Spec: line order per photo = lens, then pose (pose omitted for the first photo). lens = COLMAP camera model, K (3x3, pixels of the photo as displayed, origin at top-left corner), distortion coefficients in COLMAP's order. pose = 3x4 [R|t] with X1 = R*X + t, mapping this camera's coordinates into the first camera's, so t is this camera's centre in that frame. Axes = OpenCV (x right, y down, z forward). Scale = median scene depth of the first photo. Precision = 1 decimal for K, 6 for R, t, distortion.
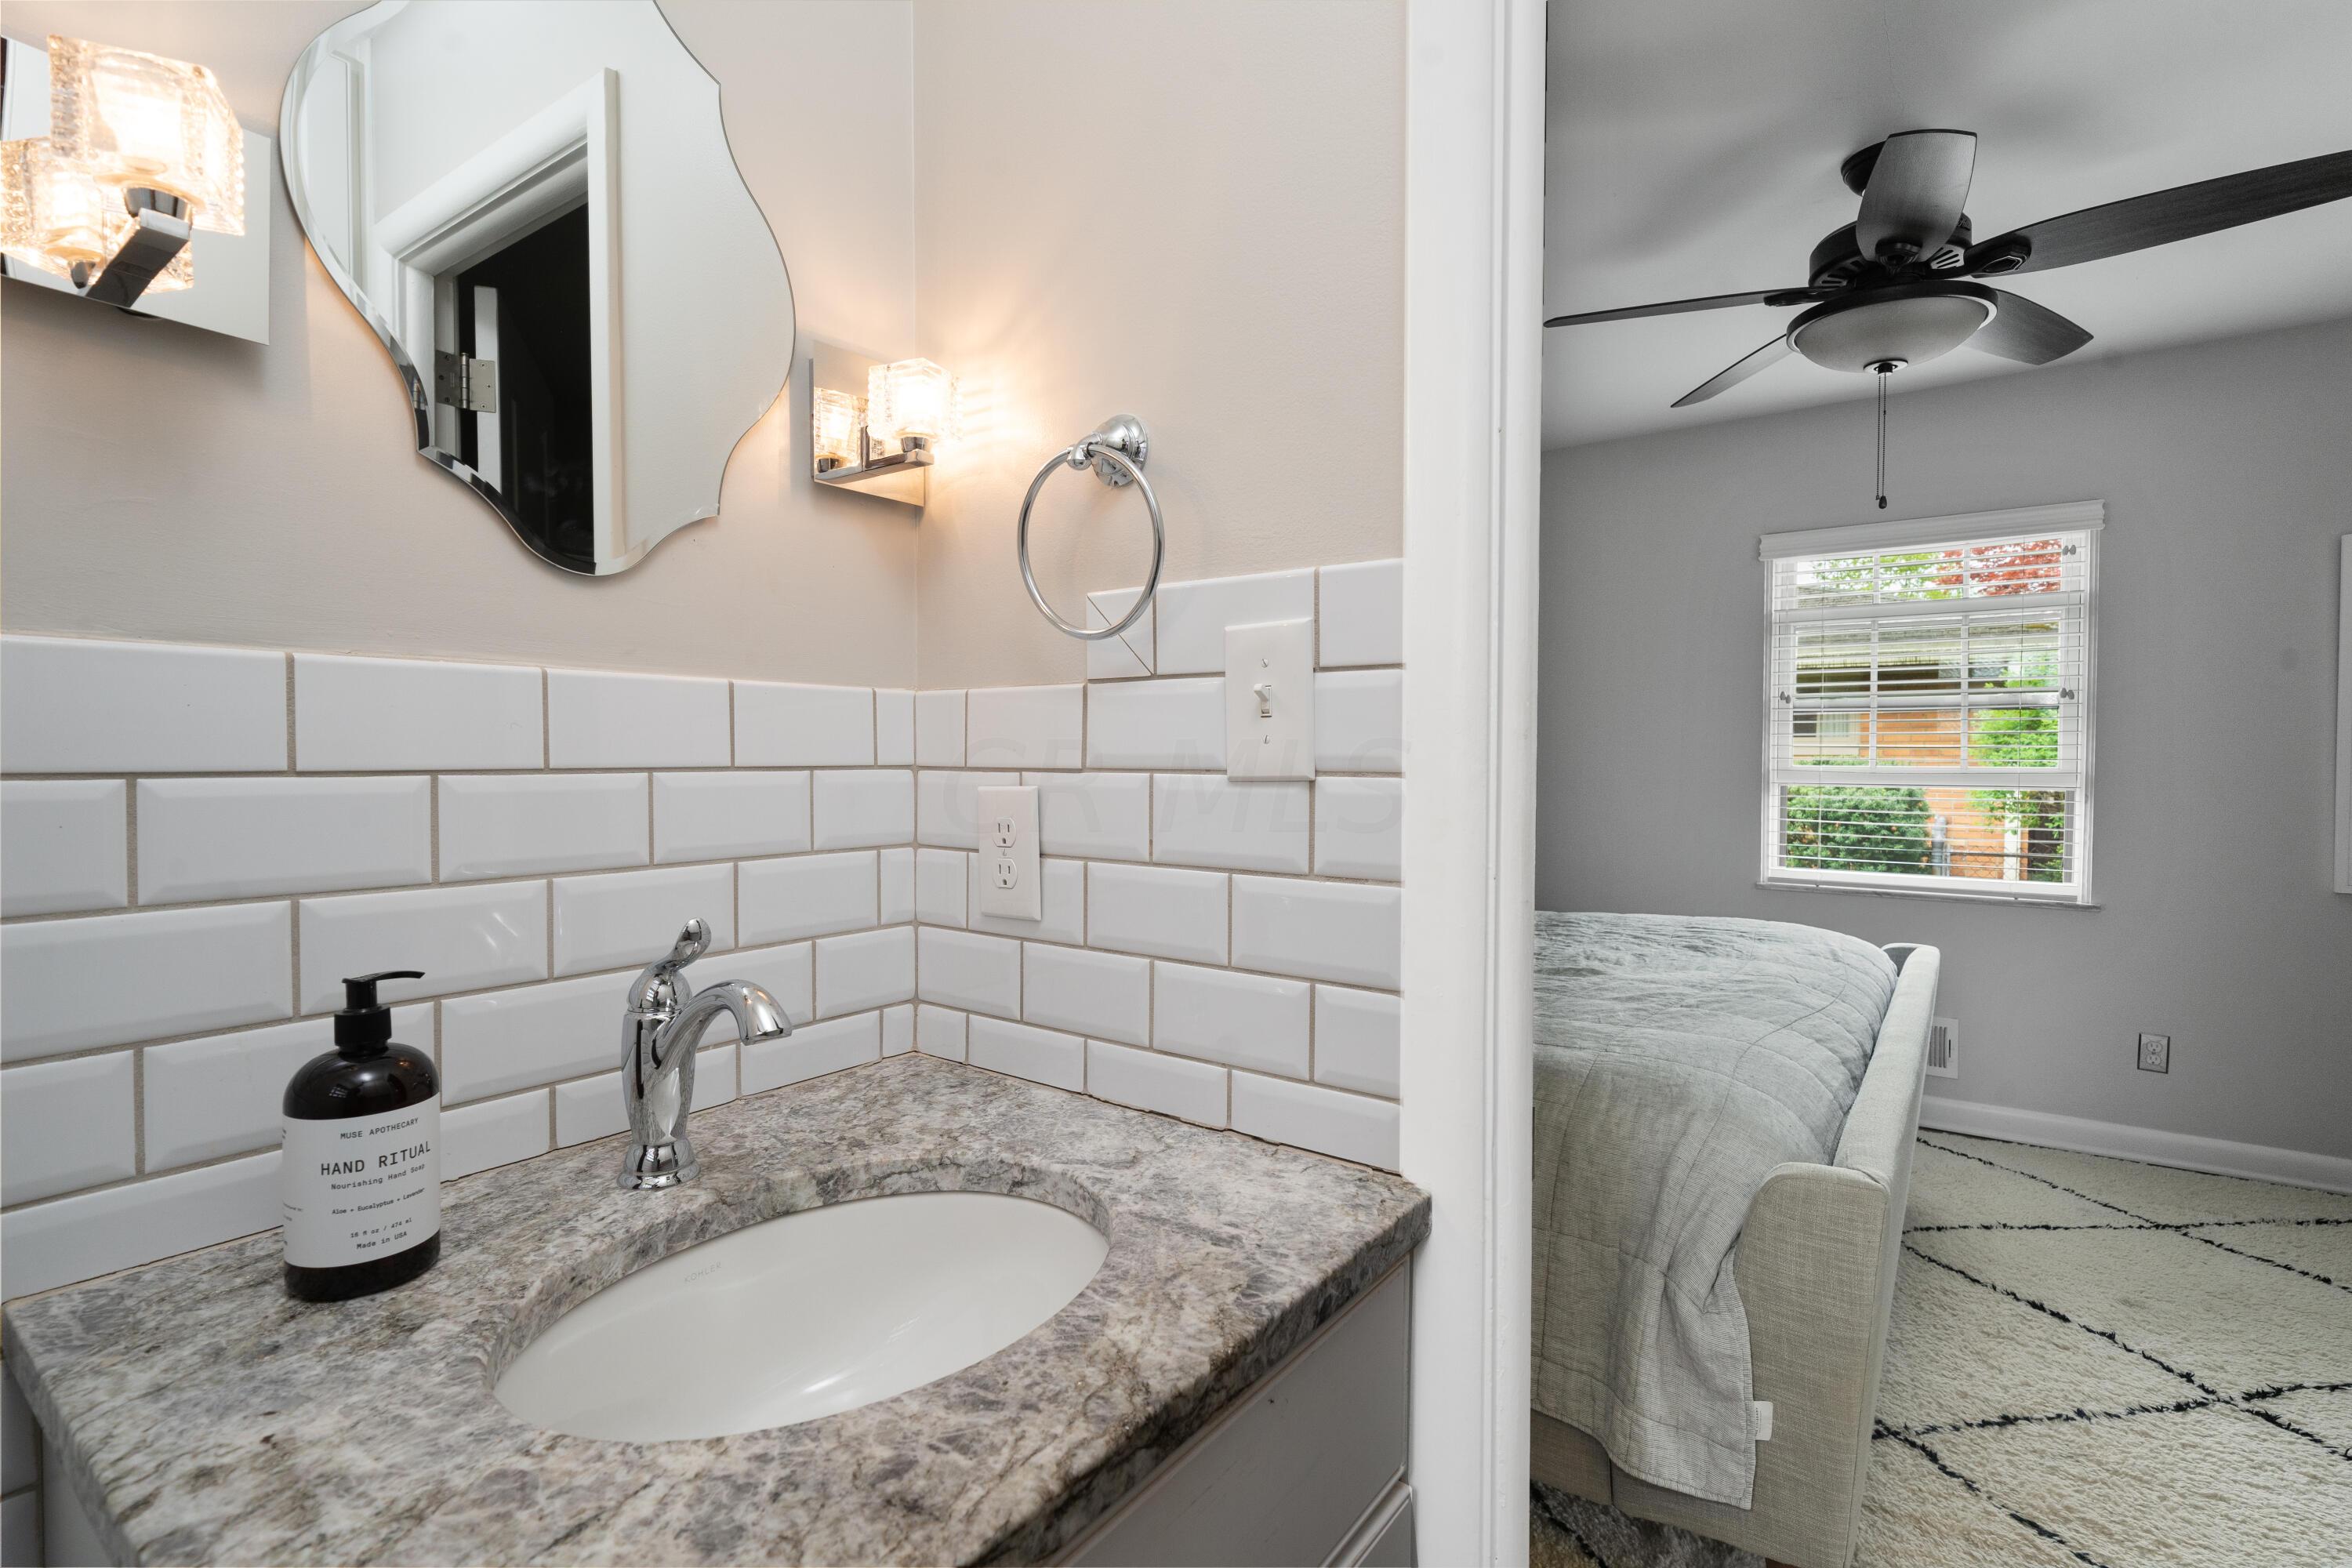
lens RADIAL K [[1076.7, 0, 1161.6], [0, 1076.7, 788.6], [0, 0, 1]] dist [0.002763, 0.001189]
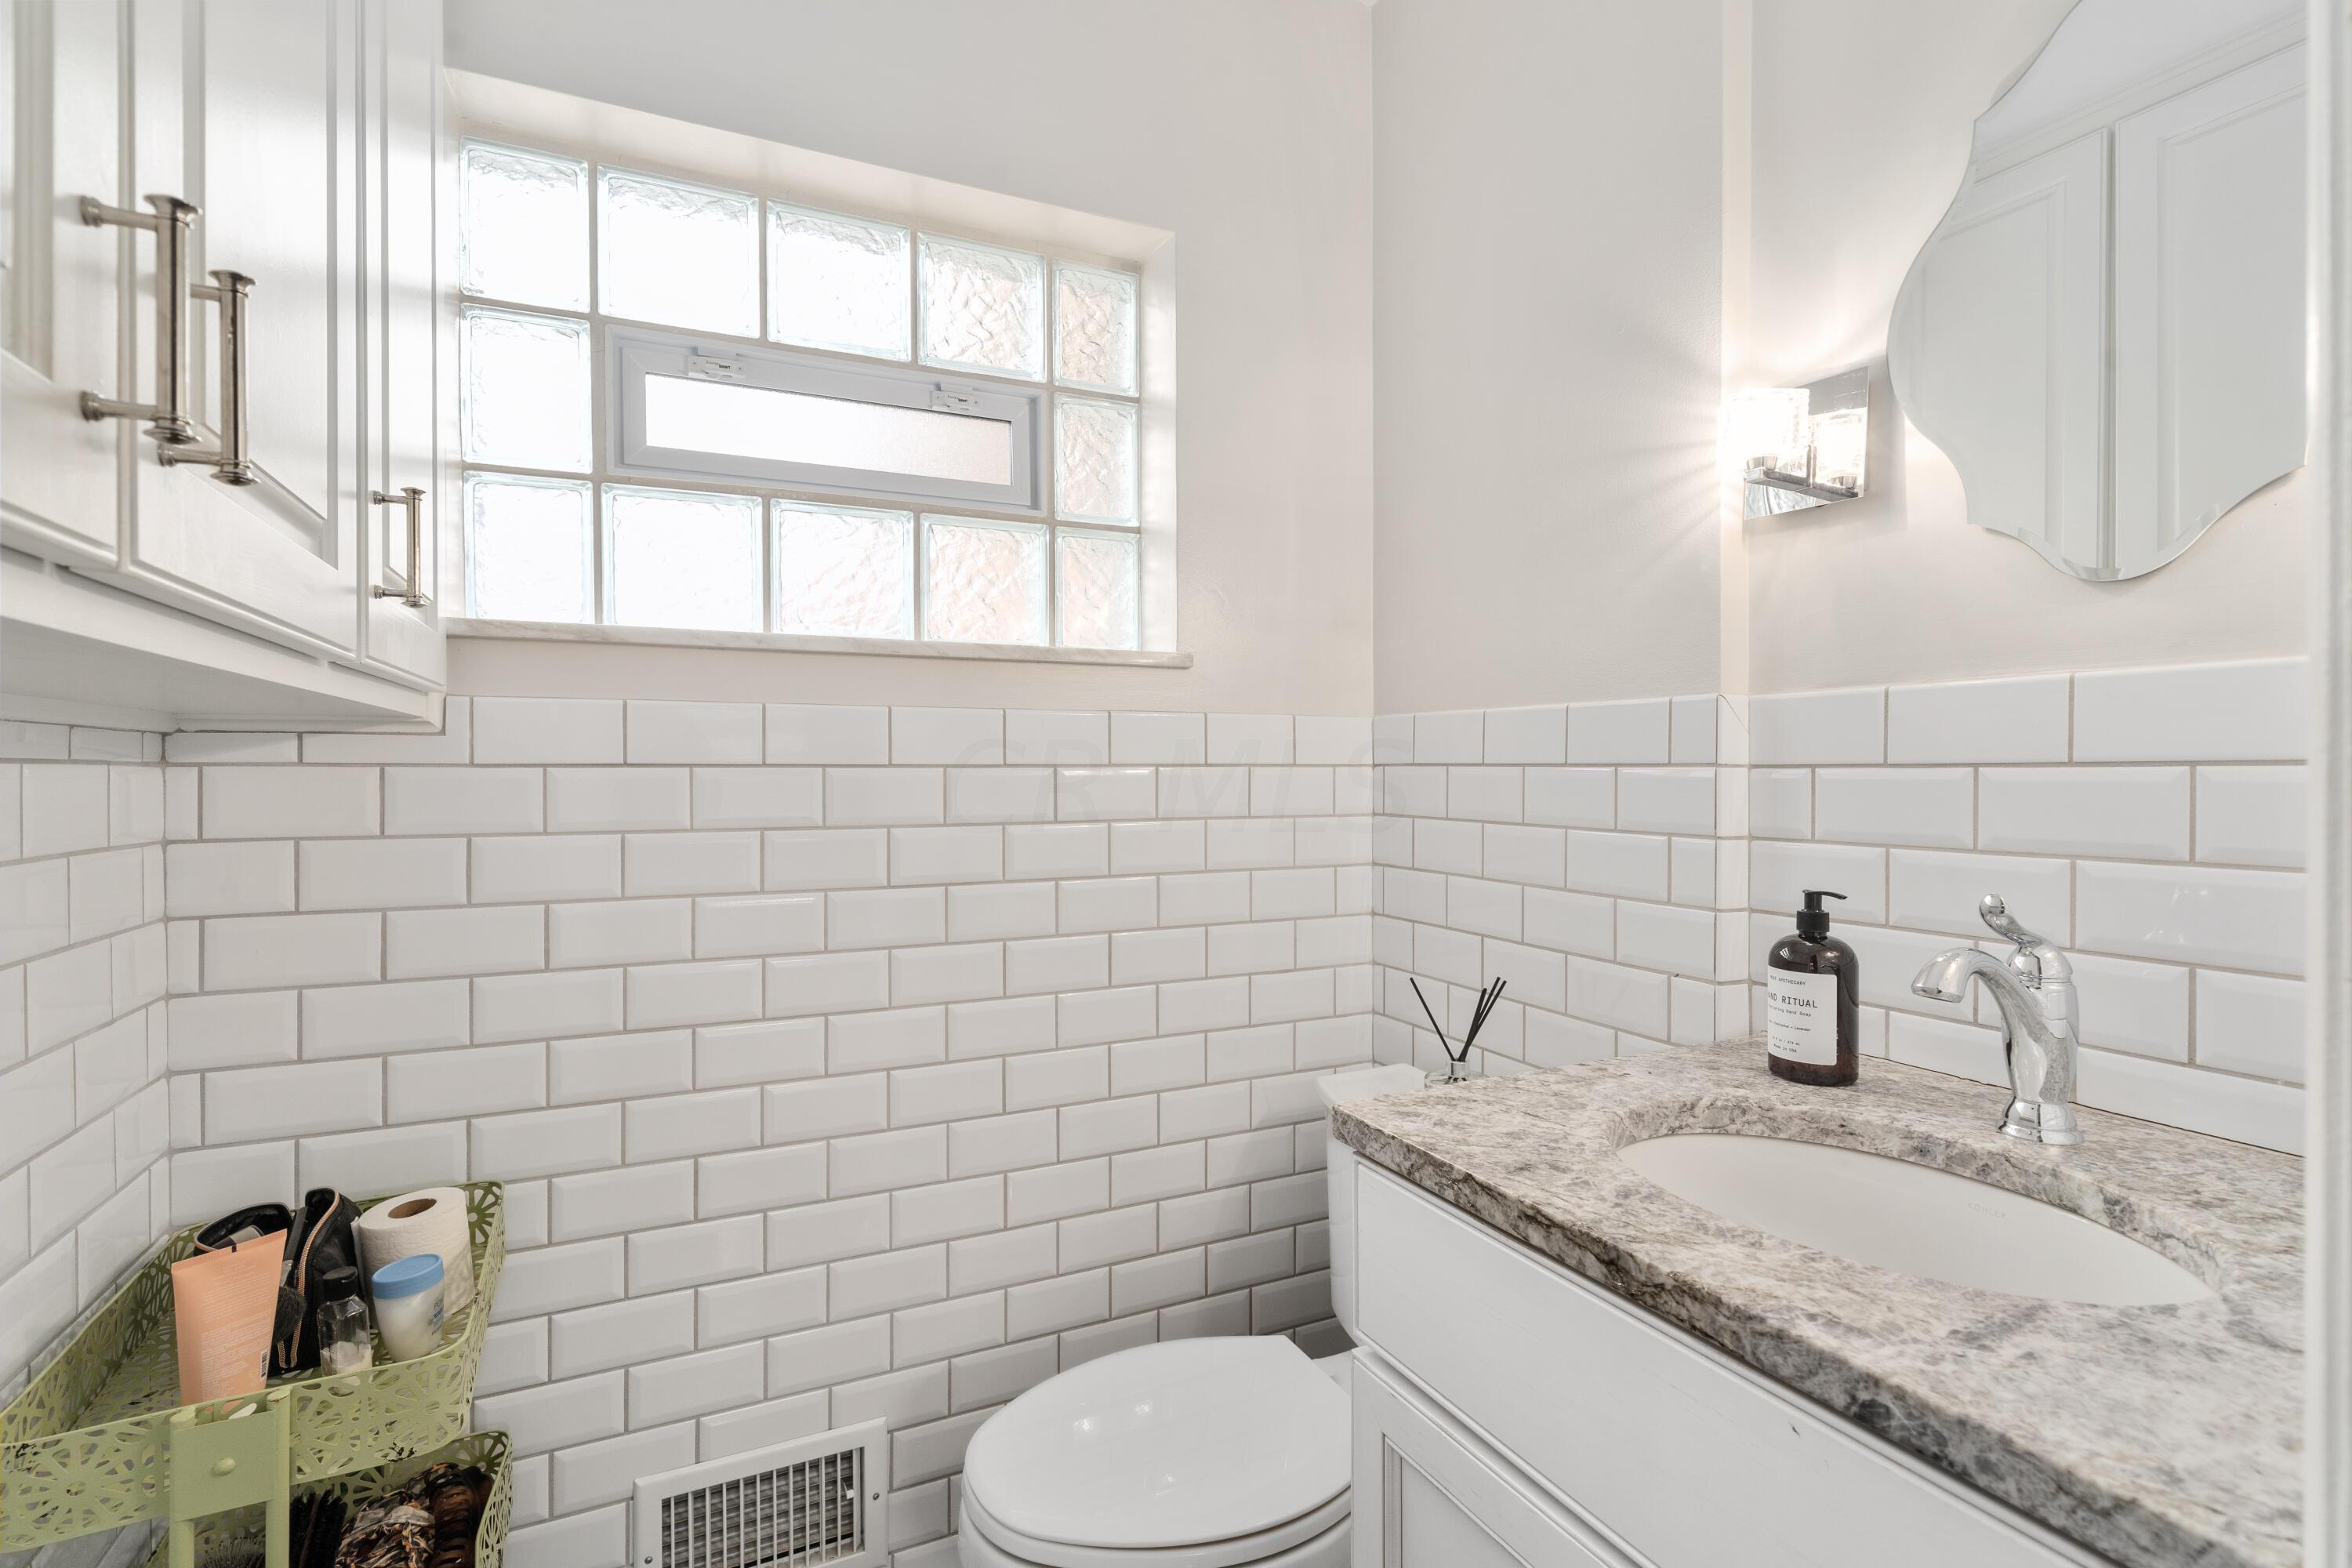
lens RADIAL K [[1076.7, 0, 1170.4], [0, 1076.7, 778.2], [0, 0, 1]] dist [0.002763, 0.001189]
pose [[-0.469054, 0.004378, -0.883159, 1.114239], [-0.017240, 0.999752, 0.014113, 0.000519], [0.883001, 0.021846, -0.468862, 0.896380]]
